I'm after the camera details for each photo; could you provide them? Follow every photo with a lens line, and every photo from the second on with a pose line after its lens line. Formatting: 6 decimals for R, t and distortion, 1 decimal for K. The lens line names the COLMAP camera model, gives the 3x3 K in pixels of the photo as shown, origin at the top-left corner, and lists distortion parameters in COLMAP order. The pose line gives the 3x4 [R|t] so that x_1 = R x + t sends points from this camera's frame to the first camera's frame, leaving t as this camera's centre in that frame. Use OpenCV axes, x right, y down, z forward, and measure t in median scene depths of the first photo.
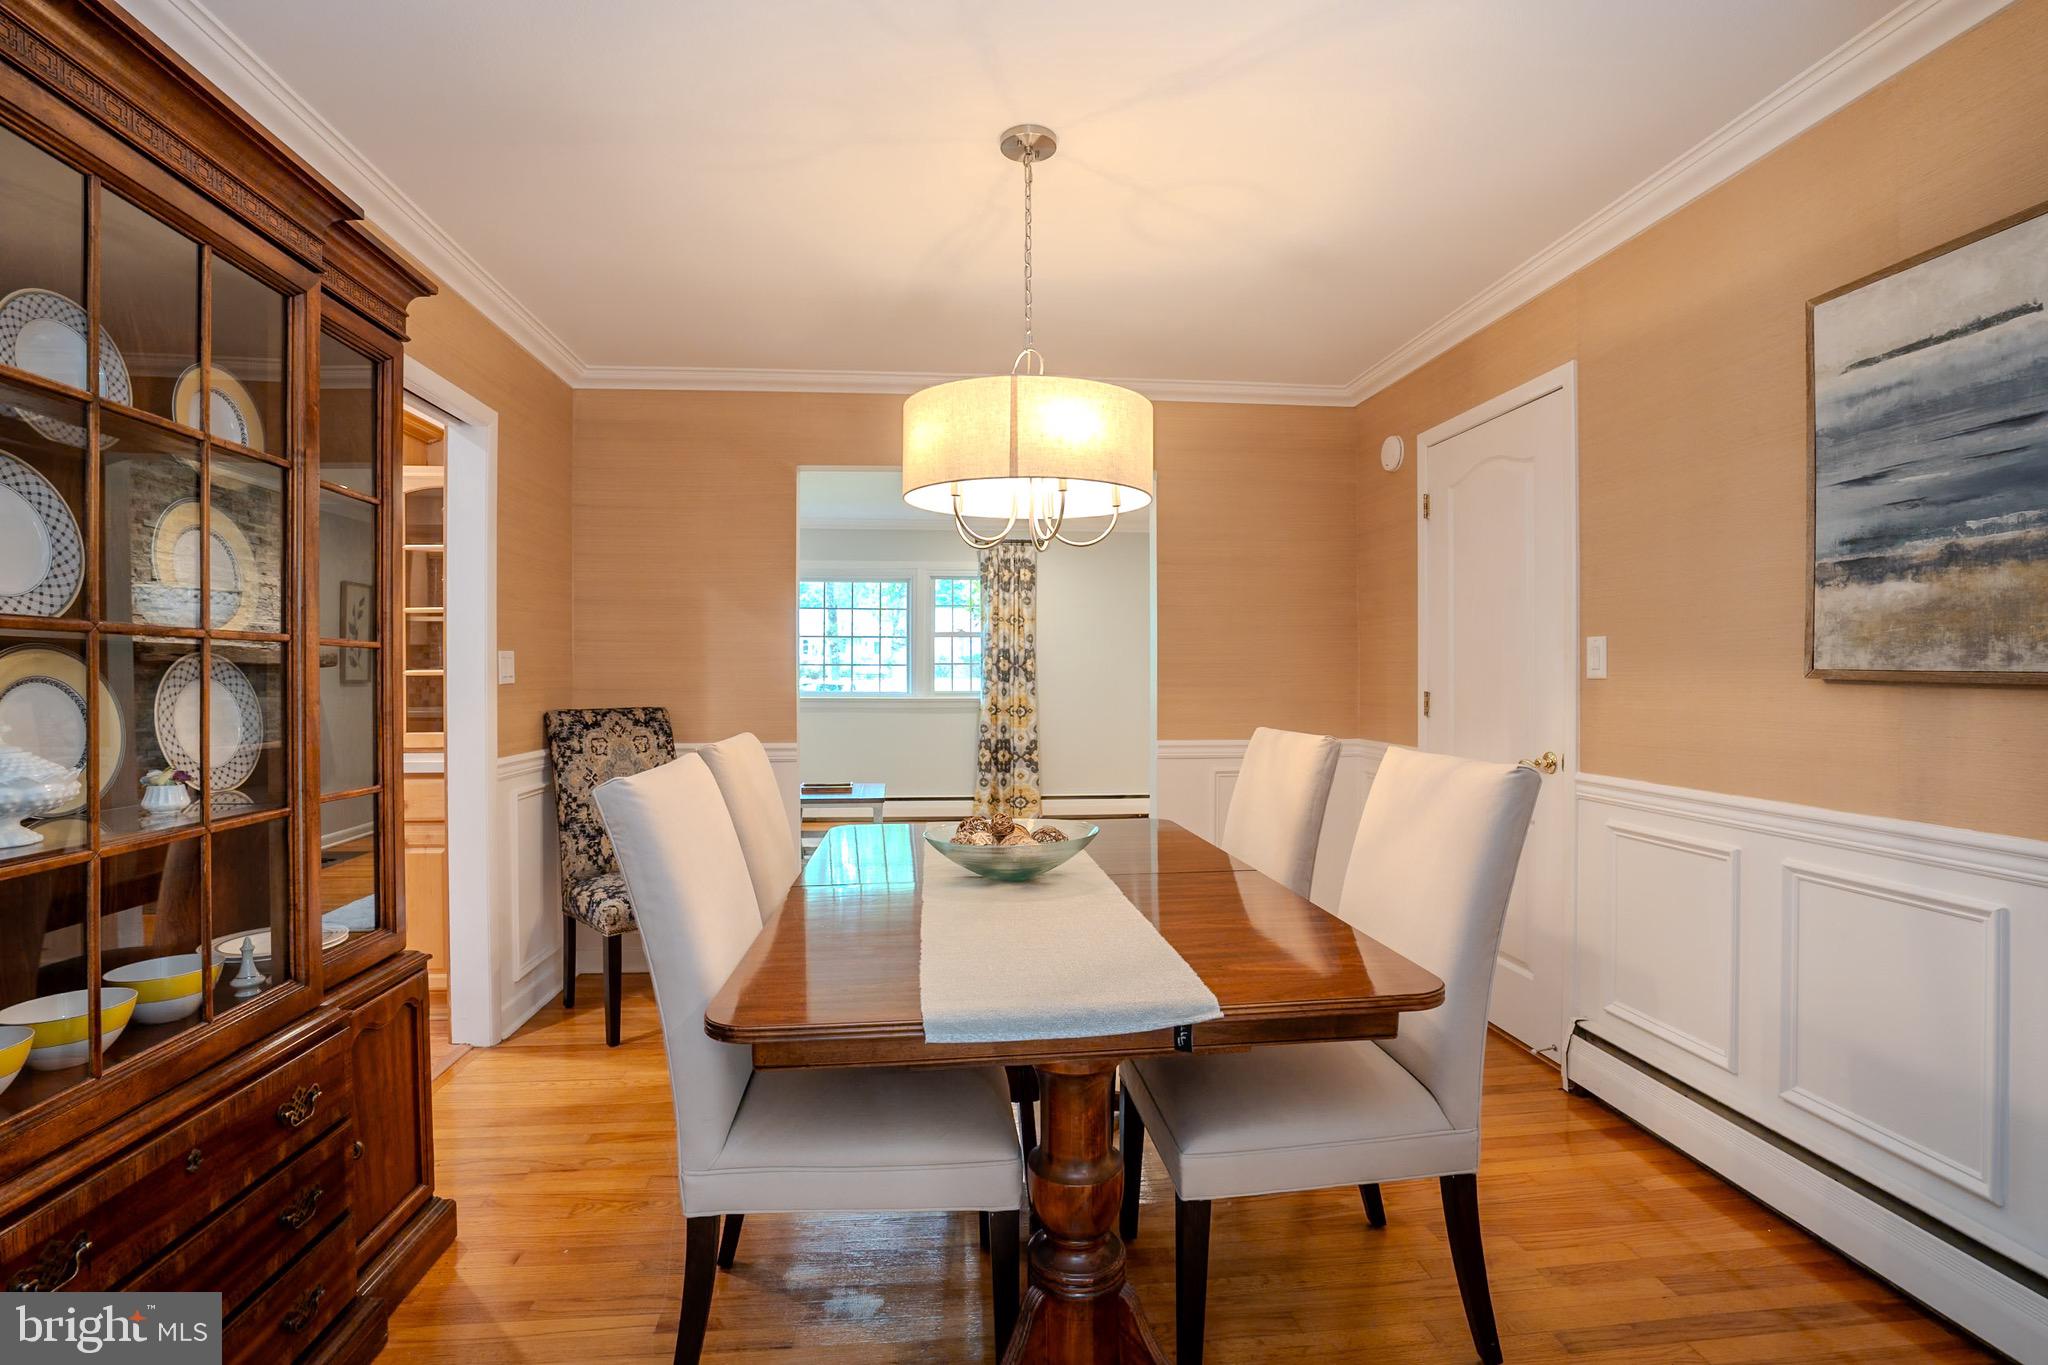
lens RADIAL K [[937.1, 0, 1026.4], [0, 937.1, 682.5], [0, 0, 1]] dist [-0.052692, 0.017612]
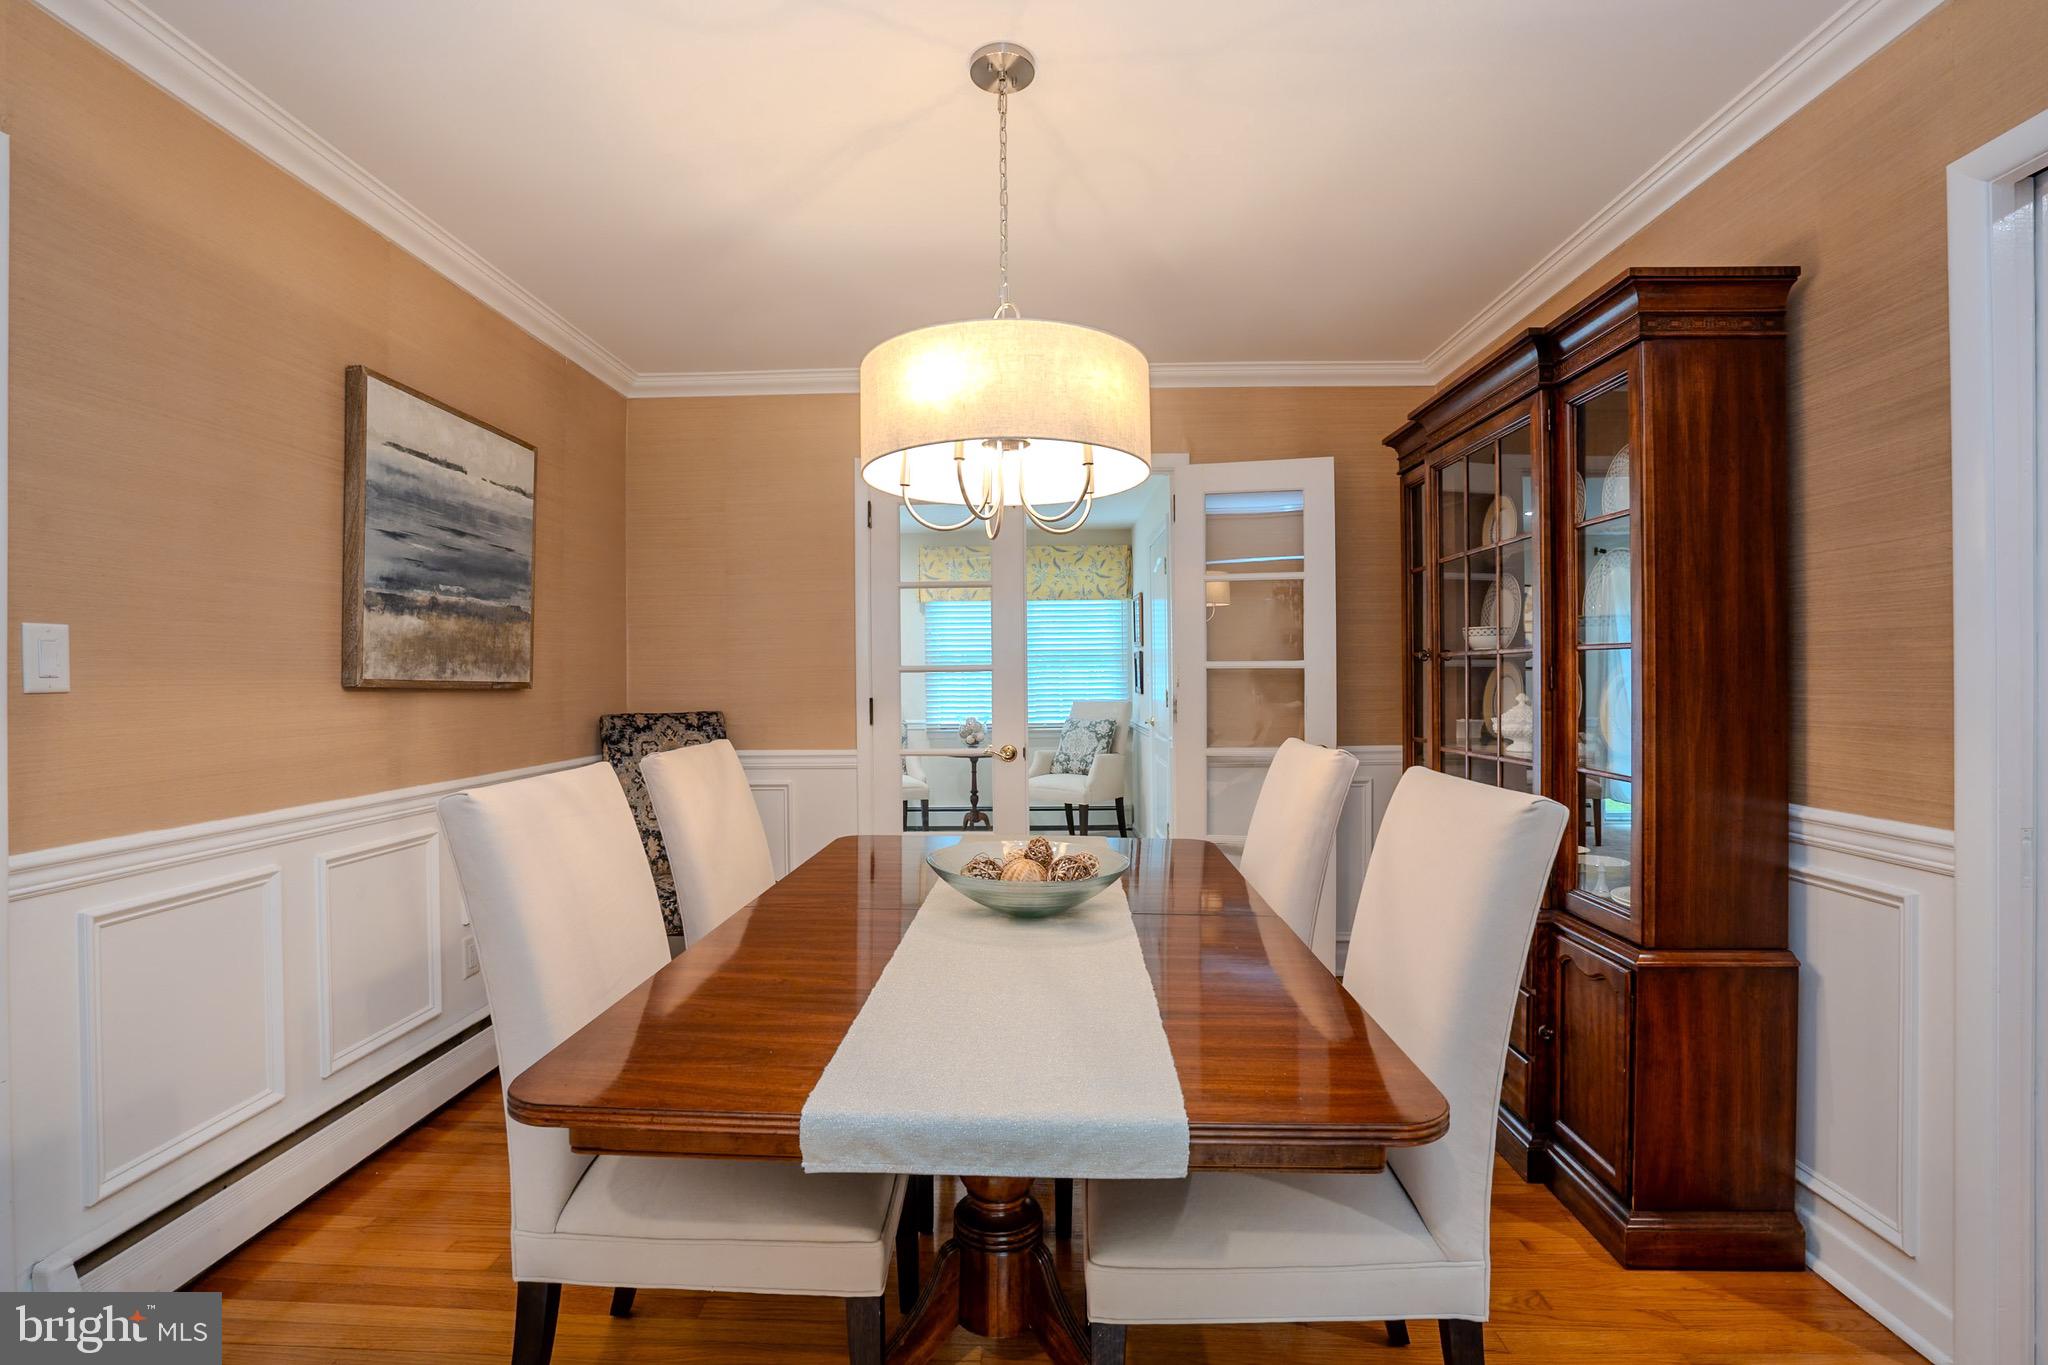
lens RADIAL K [[937.1, 0, 1024.2], [0, 937.1, 677.9], [0, 0, 1]] dist [-0.052692, 0.017612]
pose [[-0.990045, 0.009263, 0.140444, -0.162667], [0.010365, 0.999921, 0.007117, -0.016564], [-0.140367, 0.008502, -0.990063, 2.206114]]
